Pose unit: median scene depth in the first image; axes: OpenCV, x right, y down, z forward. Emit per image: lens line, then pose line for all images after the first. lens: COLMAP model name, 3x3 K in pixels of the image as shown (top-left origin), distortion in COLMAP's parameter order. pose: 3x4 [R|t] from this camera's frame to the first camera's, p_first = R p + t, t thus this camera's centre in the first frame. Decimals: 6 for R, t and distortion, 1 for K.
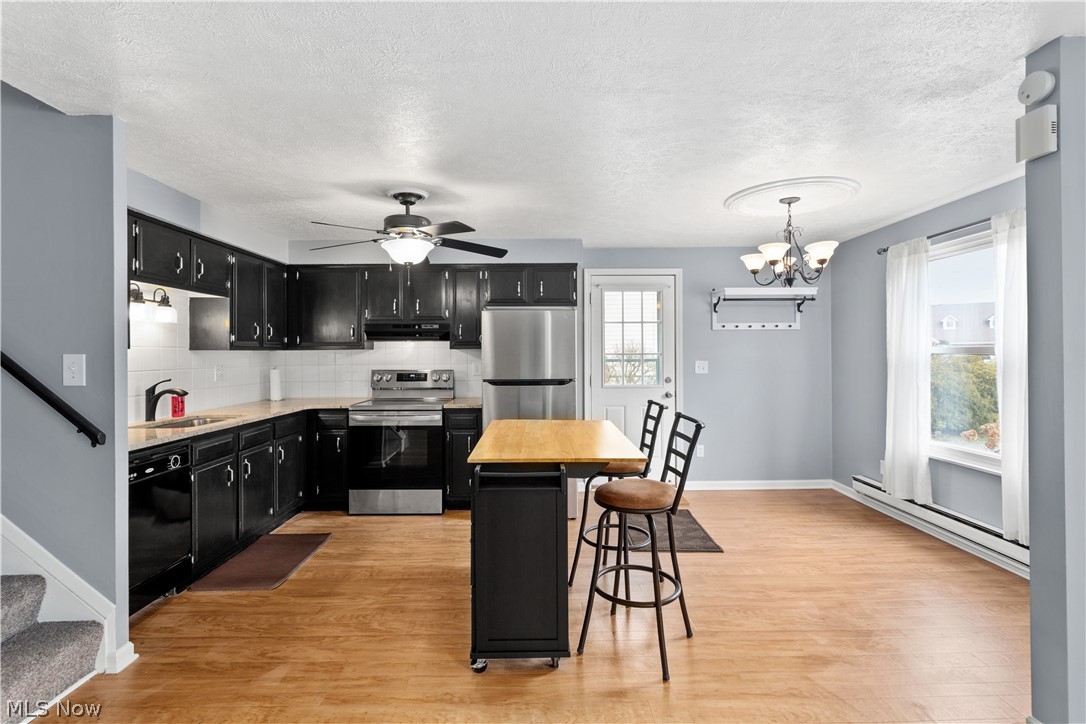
lens RADIAL K [[519.0, 0, 541.9], [0, 519.0, 357.0], [0, 0, 1]] dist [0.004003, 0.002210]
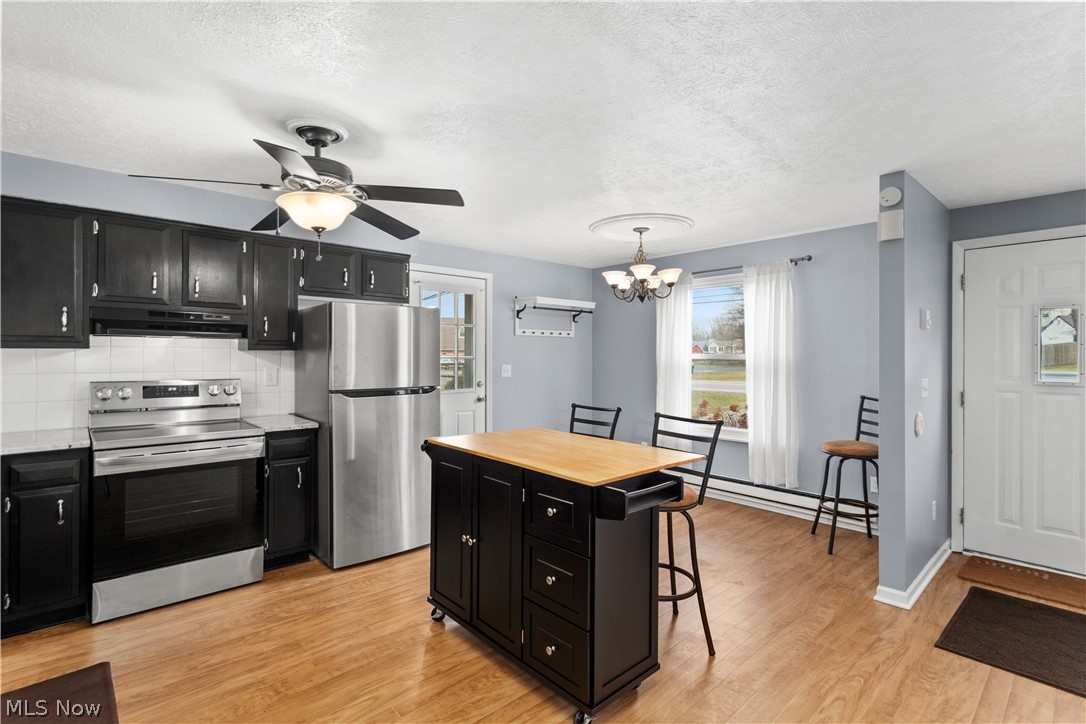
lens RADIAL K [[519.0, 0, 541.1], [0, 519.0, 359.4], [0, 0, 1]] dist [0.004003, 0.002210]
pose [[0.750740, 0.002567, 0.660593, -0.376343], [-0.002424, 0.999996, -0.001132, -0.002435], [-0.660593, -0.000751, 0.750744, 0.205780]]
